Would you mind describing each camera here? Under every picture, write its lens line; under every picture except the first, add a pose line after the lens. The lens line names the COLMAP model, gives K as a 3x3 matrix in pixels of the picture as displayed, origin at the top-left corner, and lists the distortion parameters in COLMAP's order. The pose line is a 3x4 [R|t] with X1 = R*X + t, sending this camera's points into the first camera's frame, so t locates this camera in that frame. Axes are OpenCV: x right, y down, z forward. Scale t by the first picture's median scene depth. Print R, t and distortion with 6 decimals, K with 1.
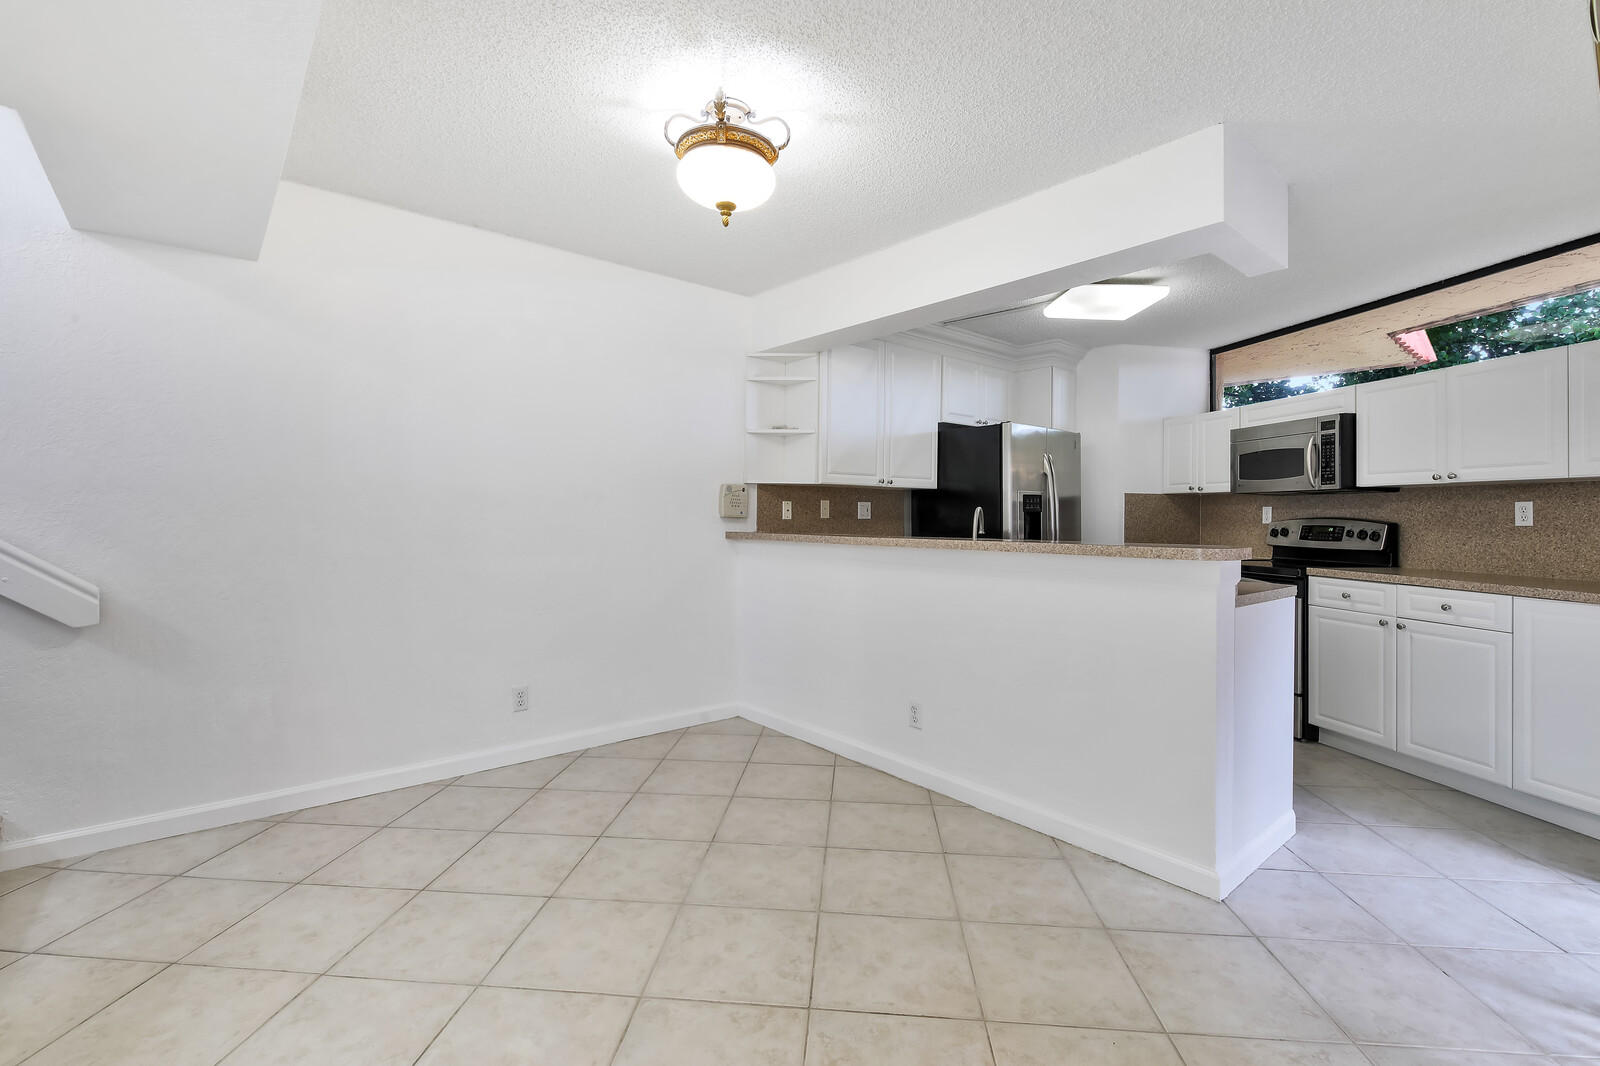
lens RADIAL K [[719.8, 0, 773.1], [0, 719.8, 498.4], [0, 0, 1]] dist [-0.003080, -0.002045]
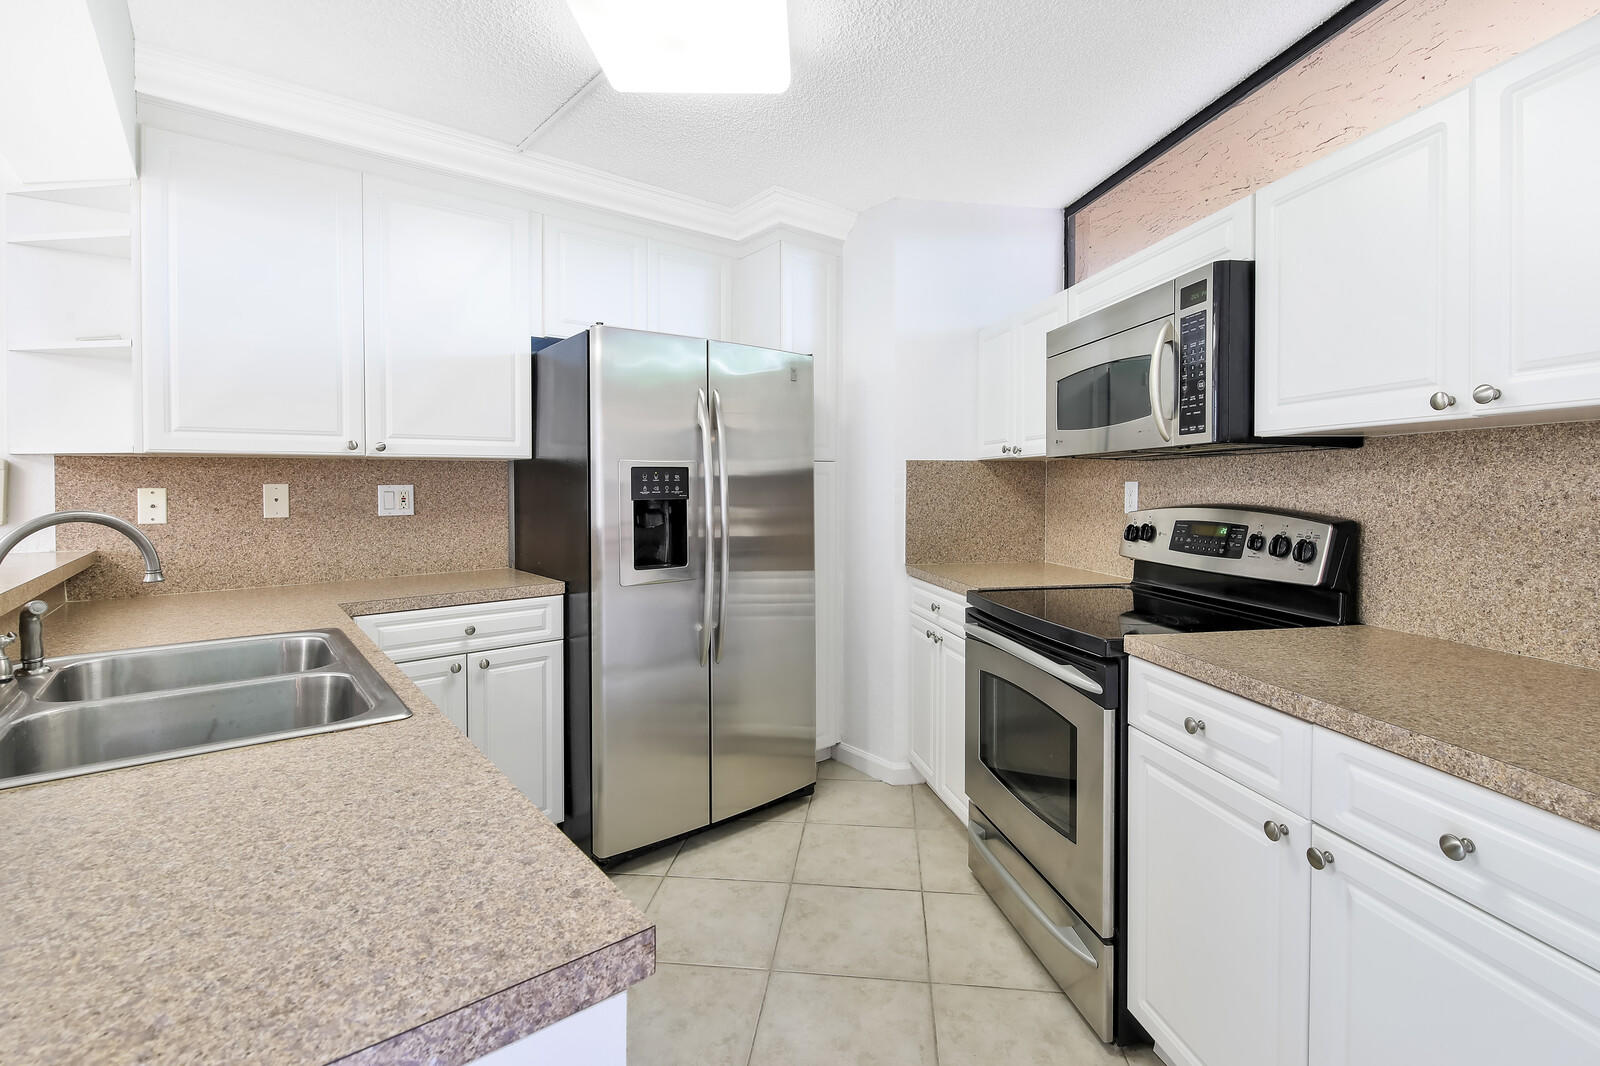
lens RADIAL K [[719.8, 0, 785.2], [0, 719.8, 489.6], [0, 0, 1]] dist [-0.003080, -0.002045]
pose [[0.999583, -0.016381, -0.023775, 0.530731], [0.016992, 0.999525, 0.025728, -0.000706], [0.023343, -0.026121, 0.999386, 0.555590]]
